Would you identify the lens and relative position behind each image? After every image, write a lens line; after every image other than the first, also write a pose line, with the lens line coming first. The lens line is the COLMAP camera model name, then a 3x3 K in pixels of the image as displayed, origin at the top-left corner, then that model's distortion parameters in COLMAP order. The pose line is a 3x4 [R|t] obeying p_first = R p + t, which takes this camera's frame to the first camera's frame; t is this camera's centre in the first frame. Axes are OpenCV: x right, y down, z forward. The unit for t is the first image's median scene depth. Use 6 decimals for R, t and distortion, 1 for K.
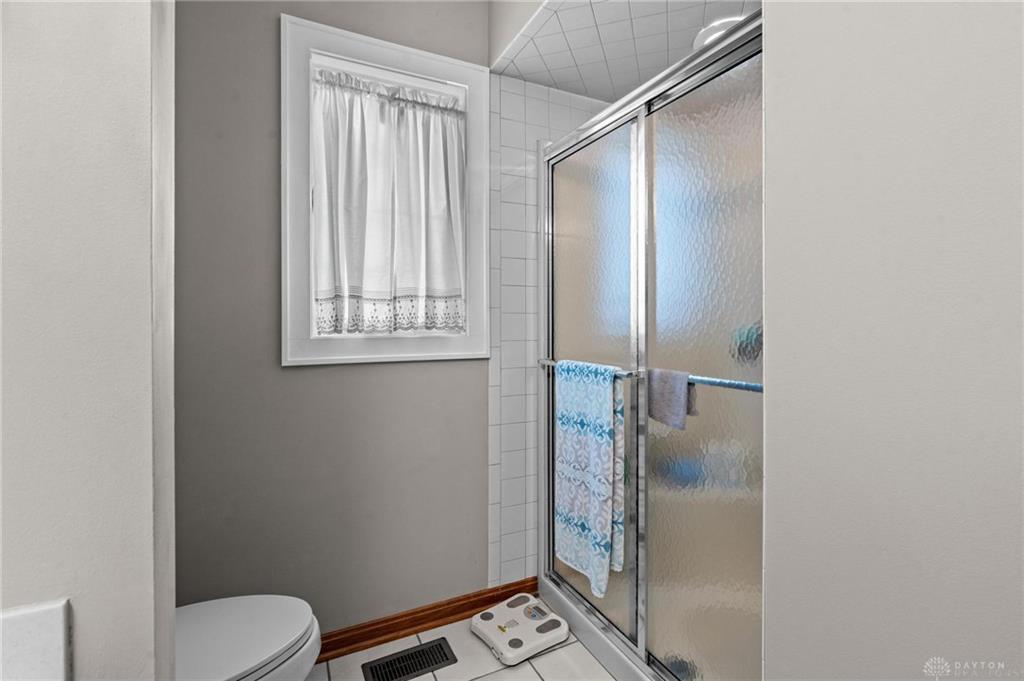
lens RADIAL K [[462.4, 0, 518.2], [0, 462.4, 324.3], [0, 0, 1]] dist [-0.009897, 0.001397]
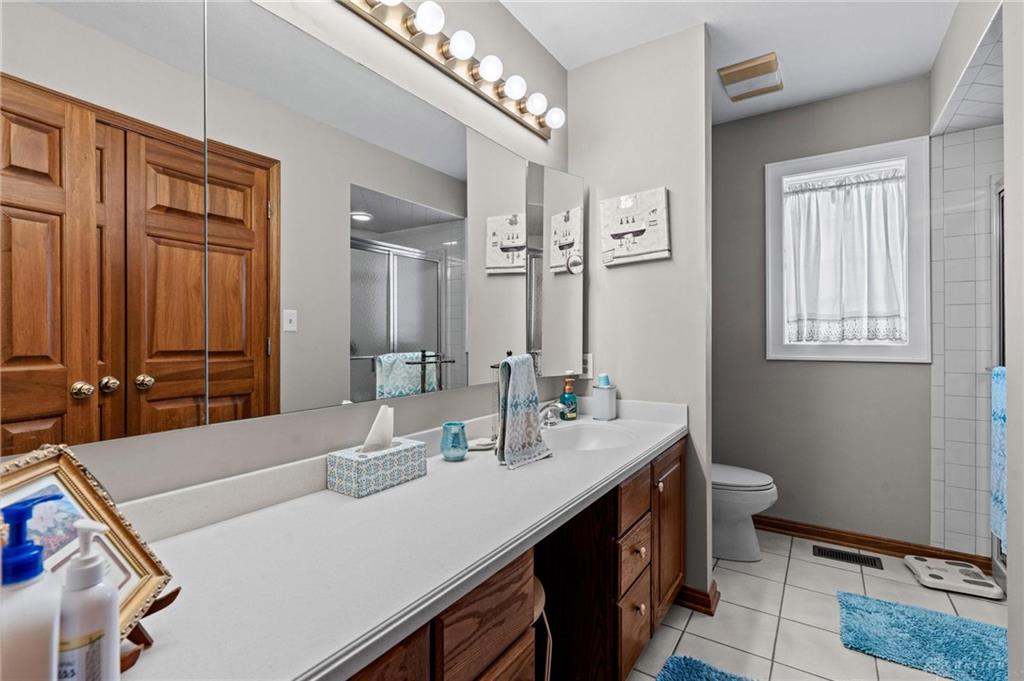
lens RADIAL K [[462.4, 0, 514.1], [0, 462.4, 335.7], [0, 0, 1]] dist [-0.009897, 0.001397]
pose [[0.486857, 0.000583, -0.873482, 0.517070], [0.001797, 0.999997, 0.001669, -0.006348], [0.873480, -0.002382, 0.486854, -0.656321]]
